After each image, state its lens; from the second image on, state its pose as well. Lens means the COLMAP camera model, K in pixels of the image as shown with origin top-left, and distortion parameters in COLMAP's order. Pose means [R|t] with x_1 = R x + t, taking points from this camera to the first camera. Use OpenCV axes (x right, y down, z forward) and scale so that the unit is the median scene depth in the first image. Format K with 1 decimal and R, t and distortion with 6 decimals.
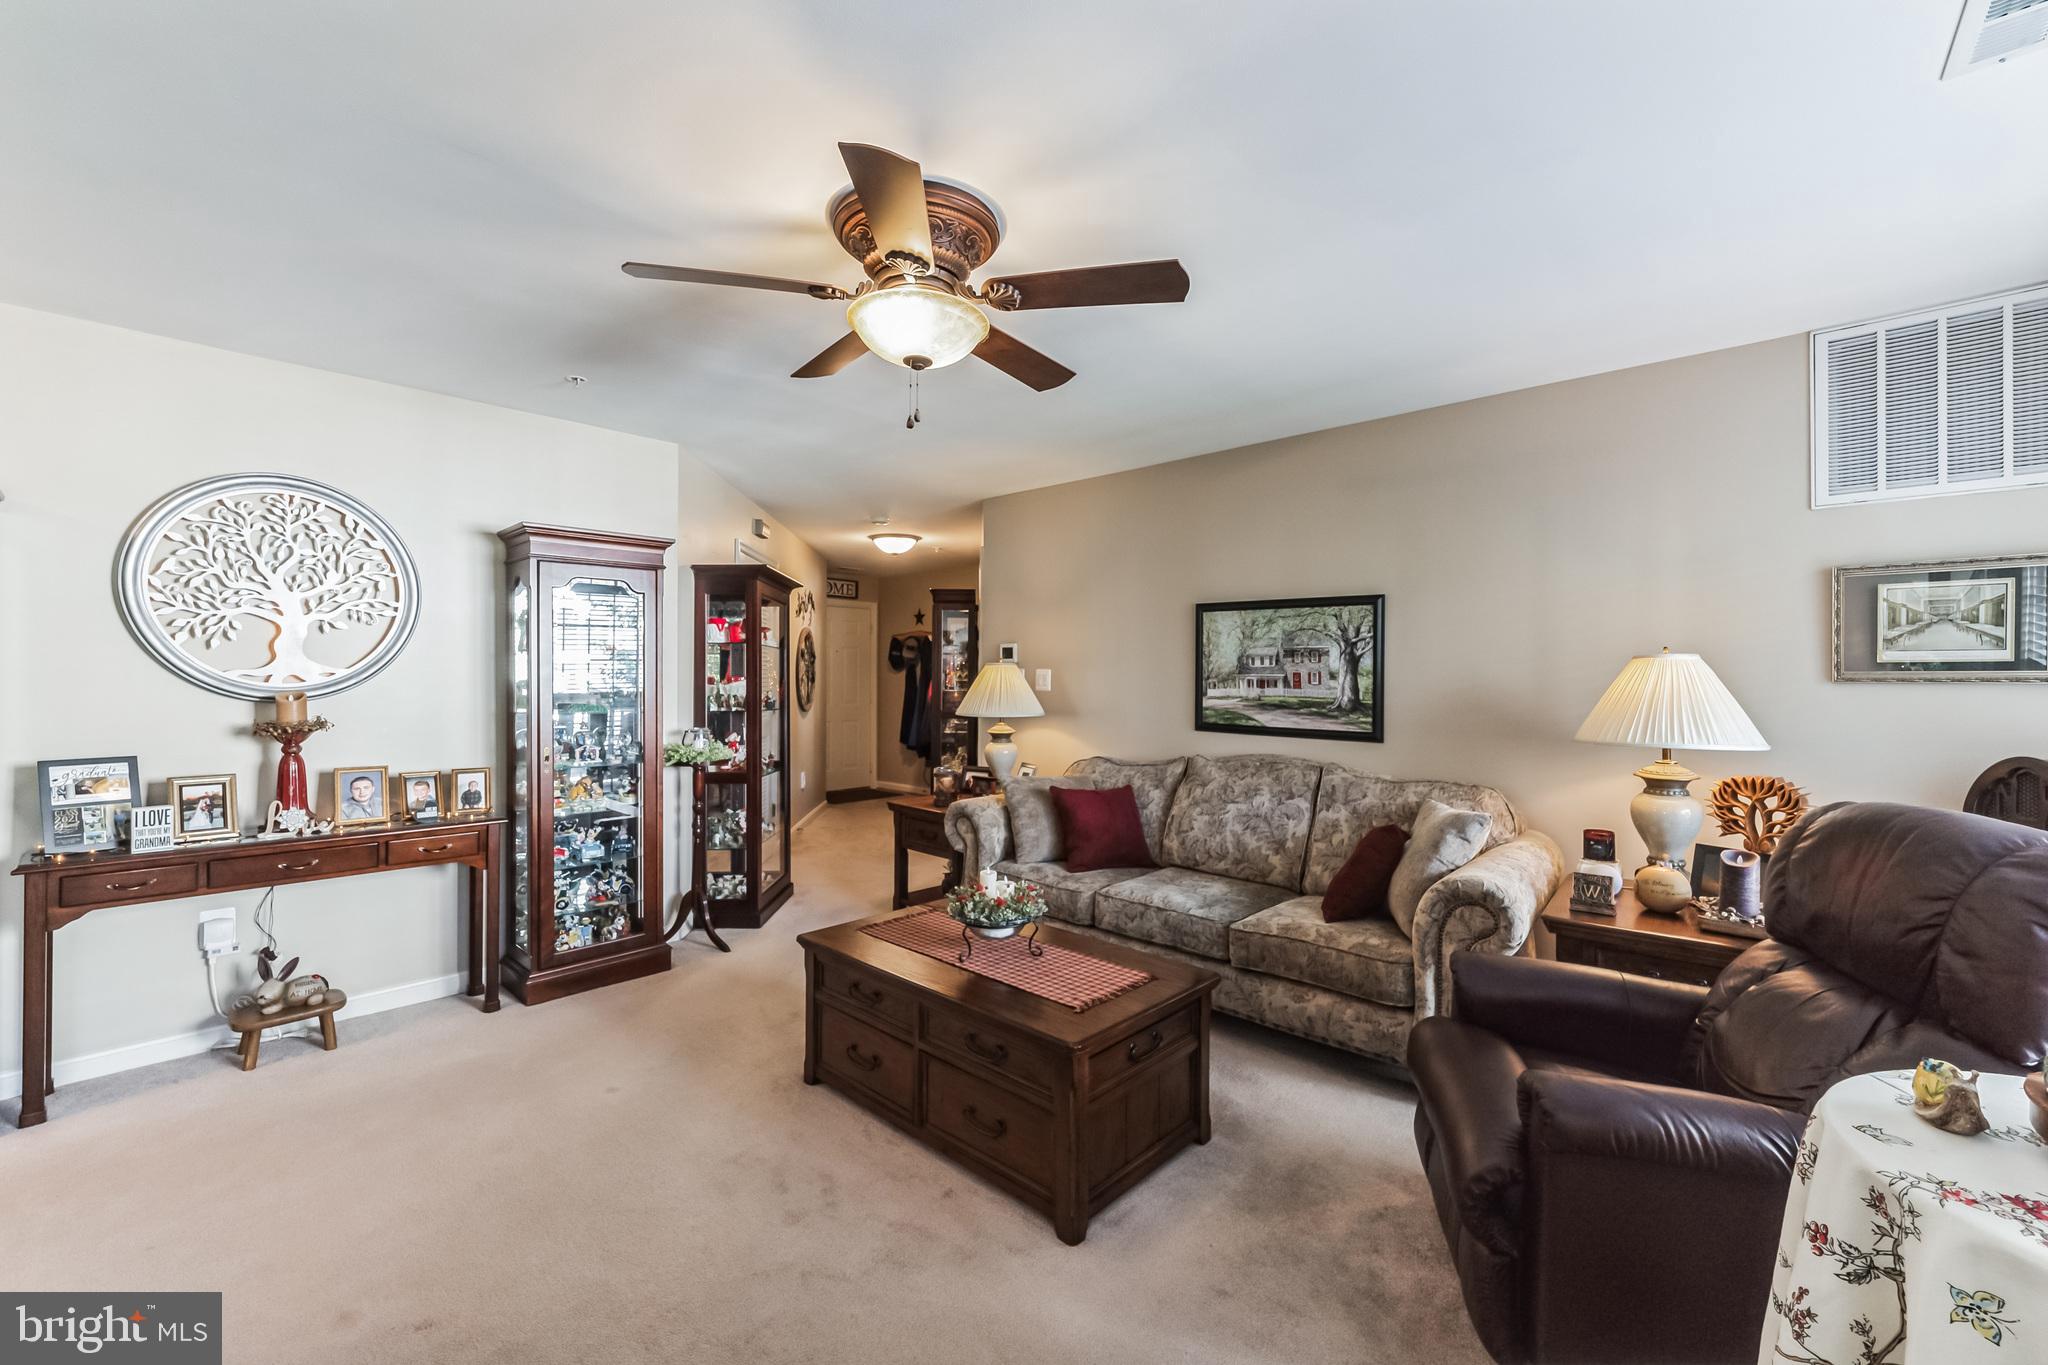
lens RADIAL K [[836.1, 0, 1027.9], [0, 836.1, 674.9], [0, 0, 1]] dist [0.005637, -0.003072]
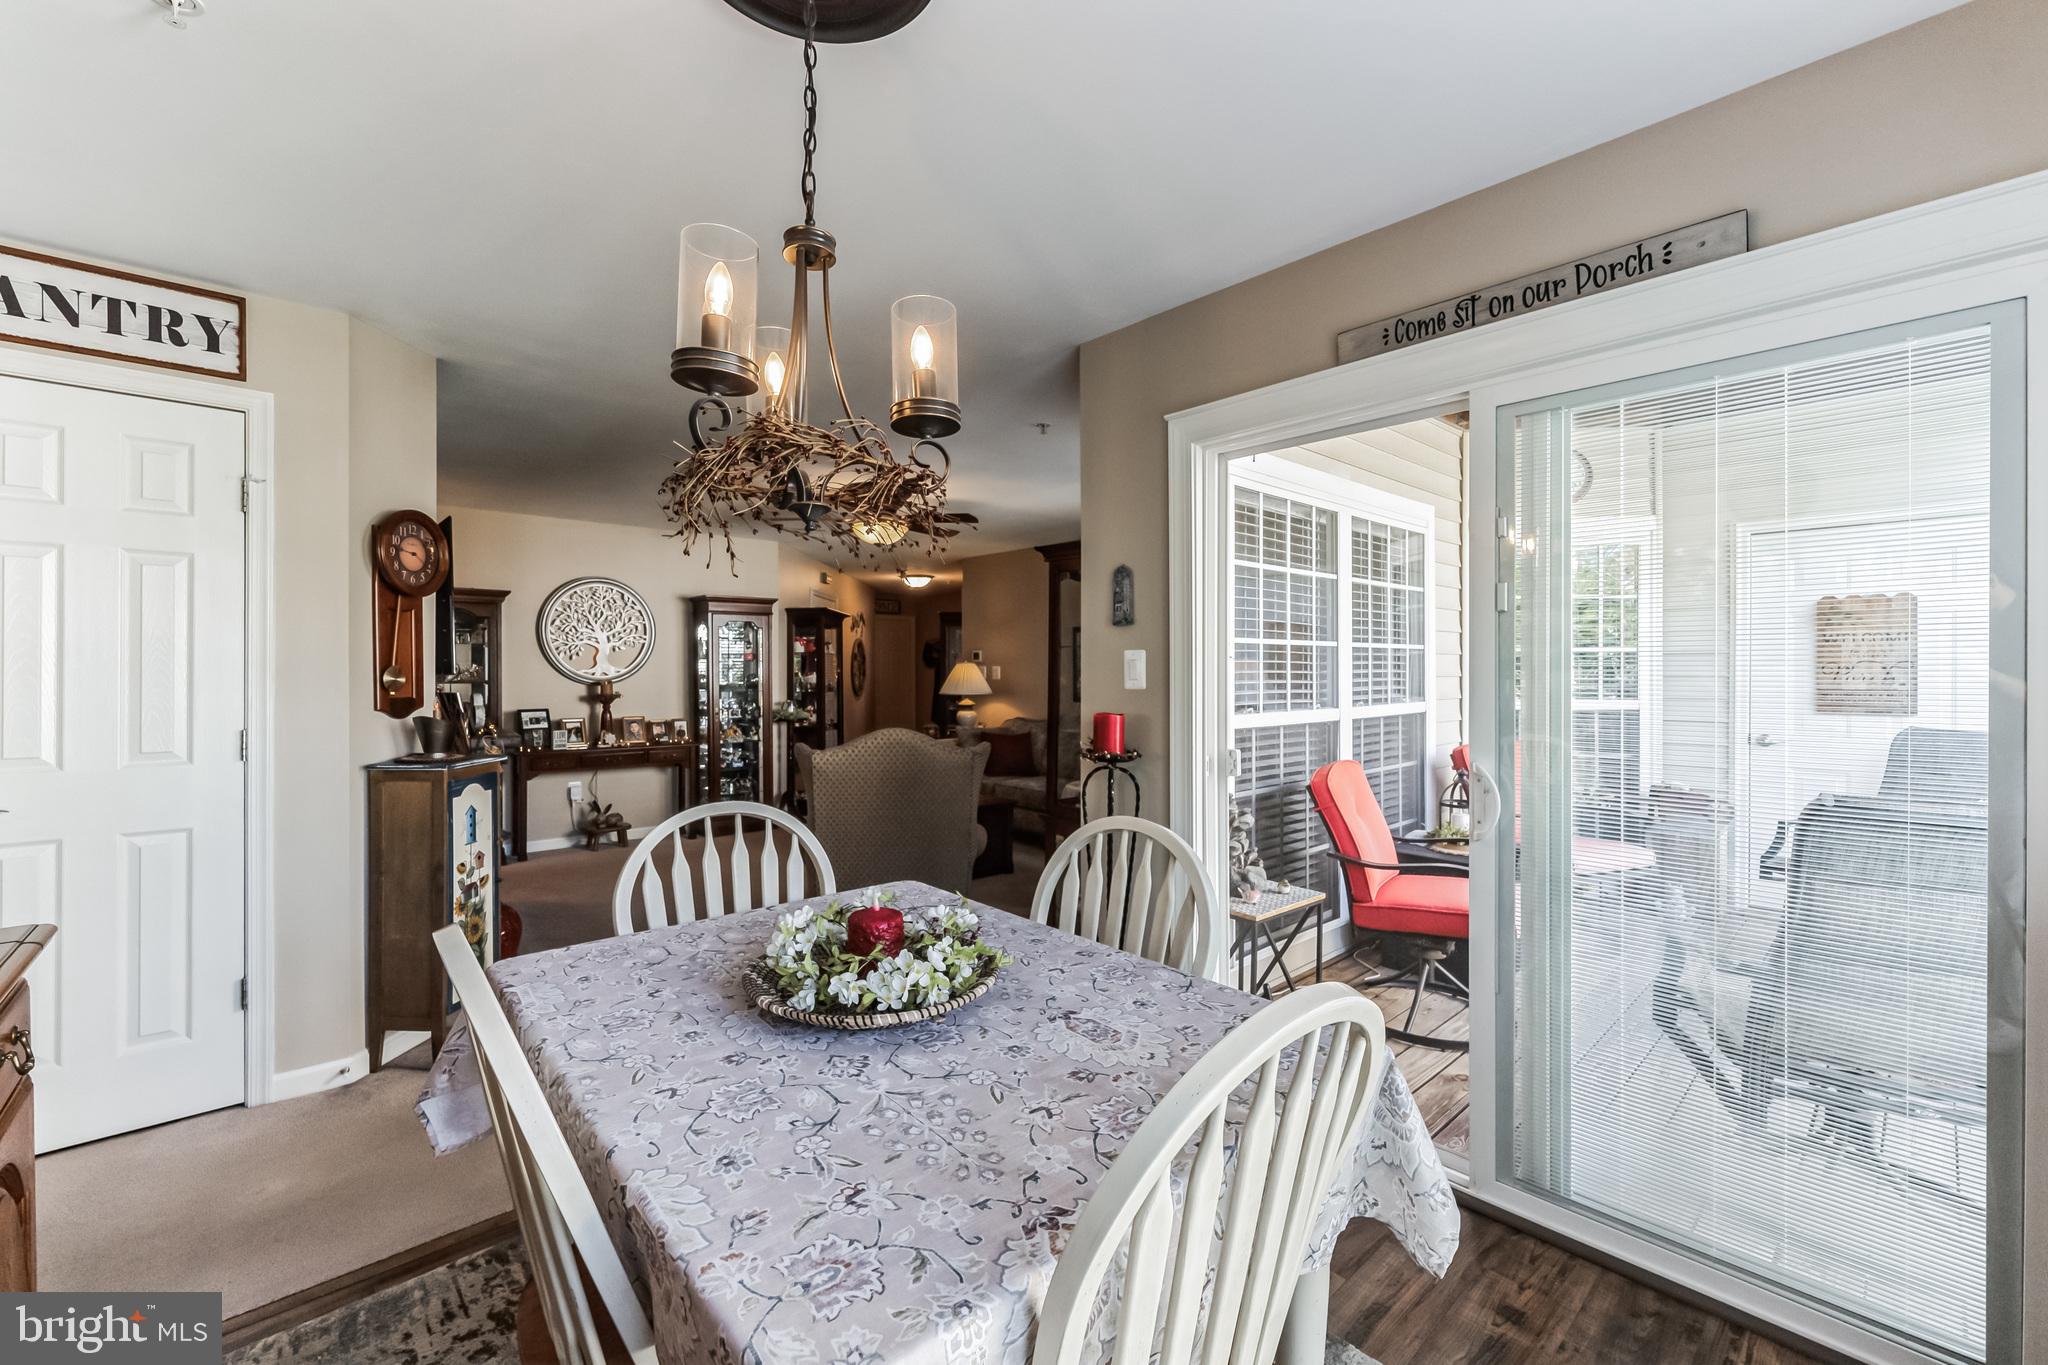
lens RADIAL K [[836.1, 0, 1027.9], [0, 836.1, 674.9], [0, 0, 1]] dist [0.005637, -0.003072]
pose [[0.996277, -0.006279, -0.085984, 0.301956], [0.006806, 0.999960, 0.005828, 0.001792], [0.085944, -0.006391, 0.996279, -0.834660]]
